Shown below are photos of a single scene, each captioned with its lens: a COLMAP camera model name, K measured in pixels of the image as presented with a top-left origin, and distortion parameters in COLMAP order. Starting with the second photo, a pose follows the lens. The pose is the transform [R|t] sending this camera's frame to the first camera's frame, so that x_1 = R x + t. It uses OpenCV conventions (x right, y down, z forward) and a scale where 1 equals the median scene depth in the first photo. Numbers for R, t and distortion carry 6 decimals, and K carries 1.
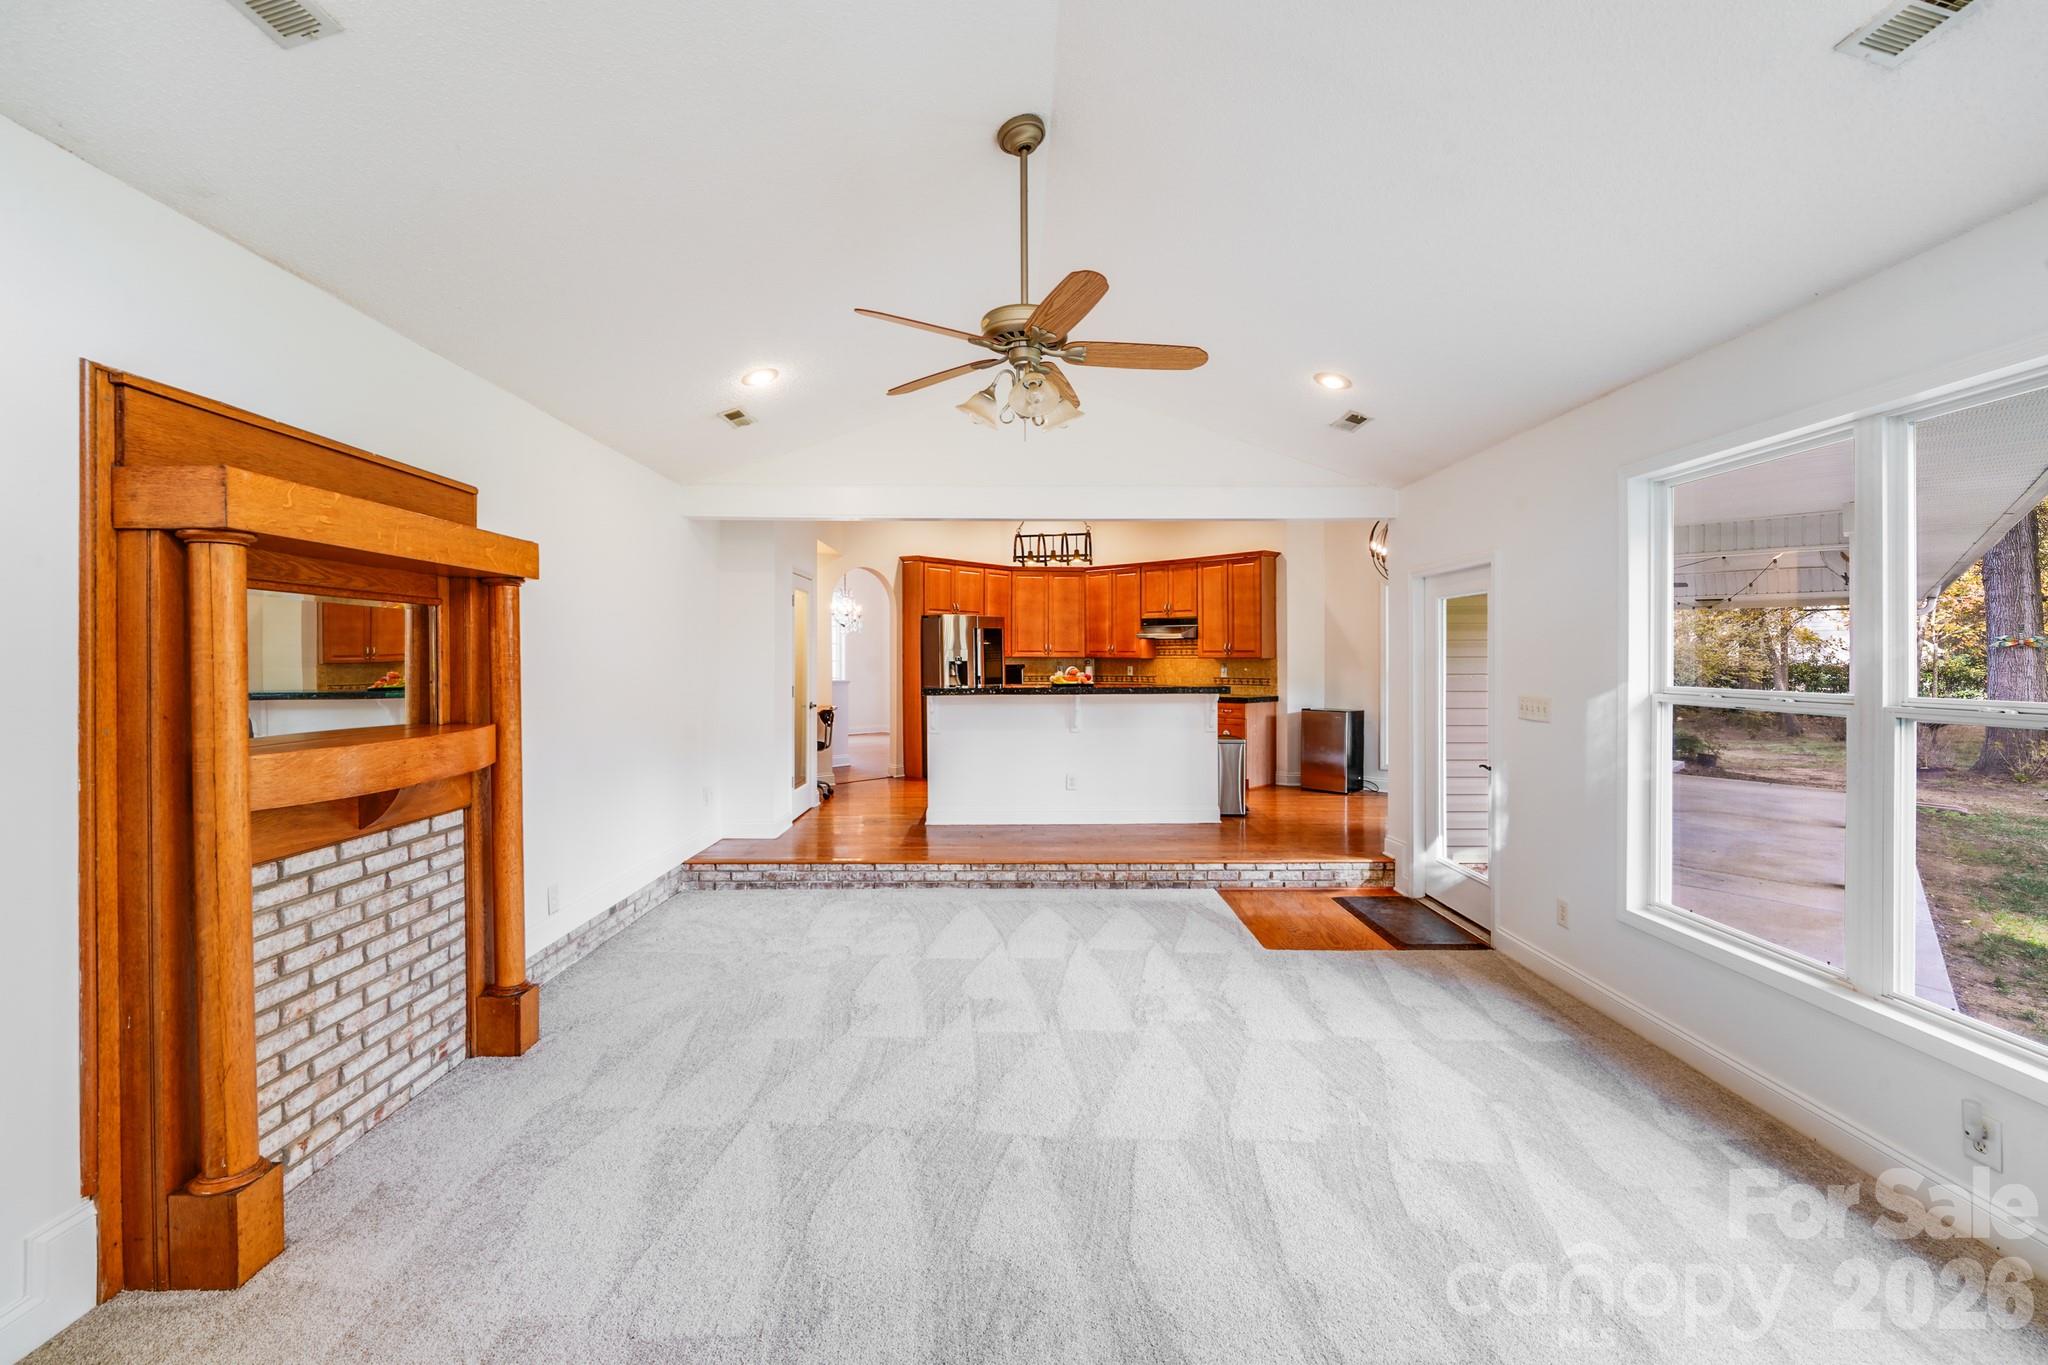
lens RADIAL K [[842.7, 0, 1026.2], [0, 842.7, 670.8], [0, 0, 1]] dist [-0.000696, -0.000219]
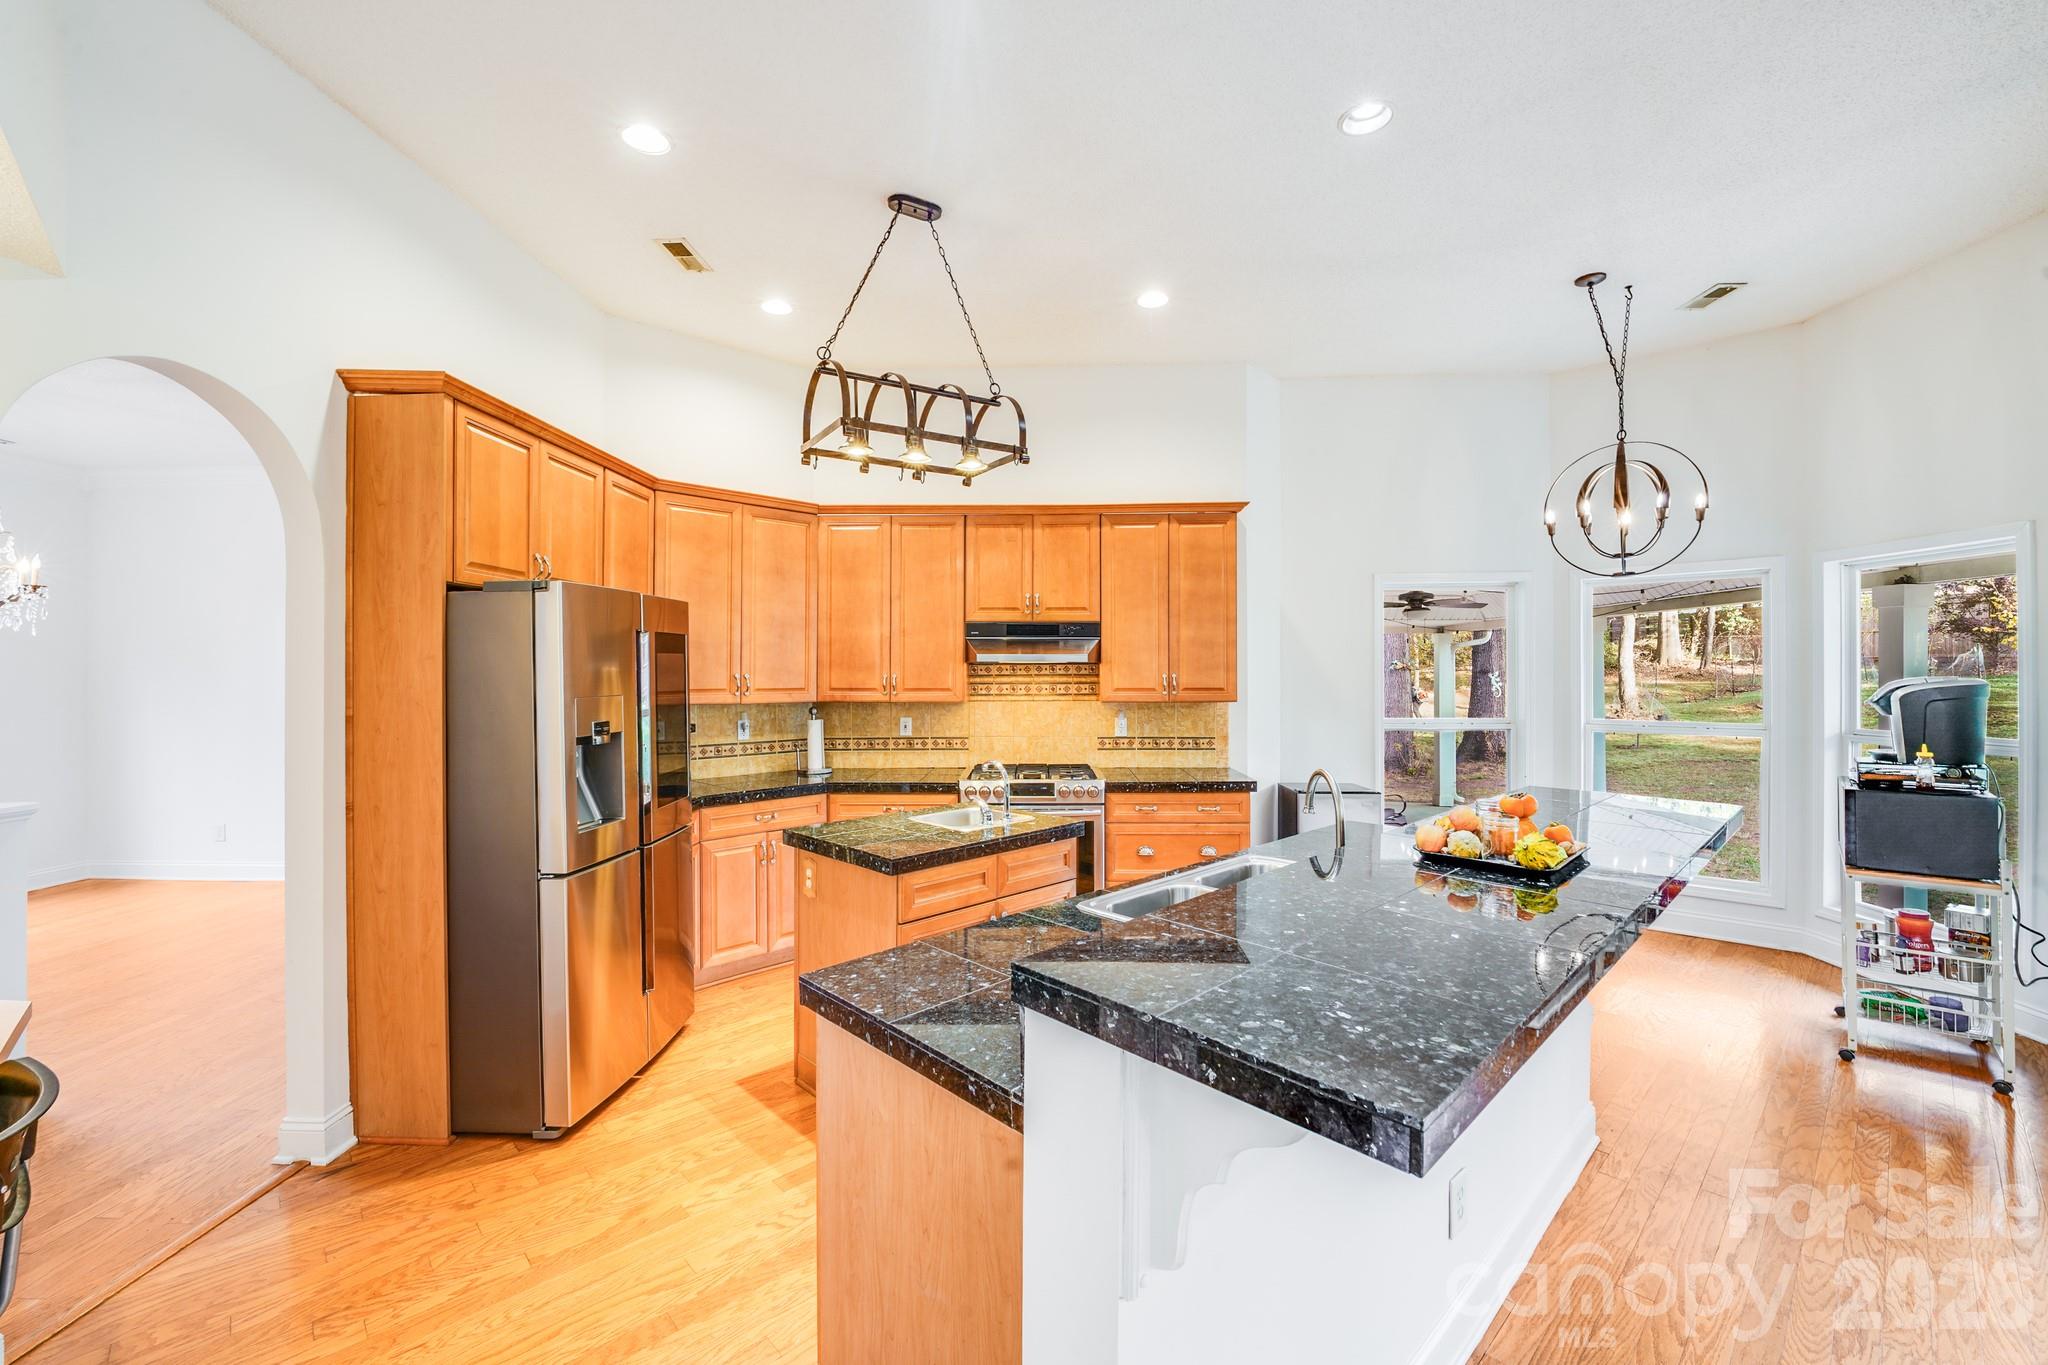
lens RADIAL K [[842.7, 0, 1018.8], [0, 842.7, 679.3], [0, 0, 1]] dist [-0.000696, -0.000219]
pose [[0.763241, -0.008296, 0.646060, -0.159102], [0.011650, 0.999932, -0.000923, -0.028393], [-0.646008, 0.008231, 0.763286, 0.631113]]
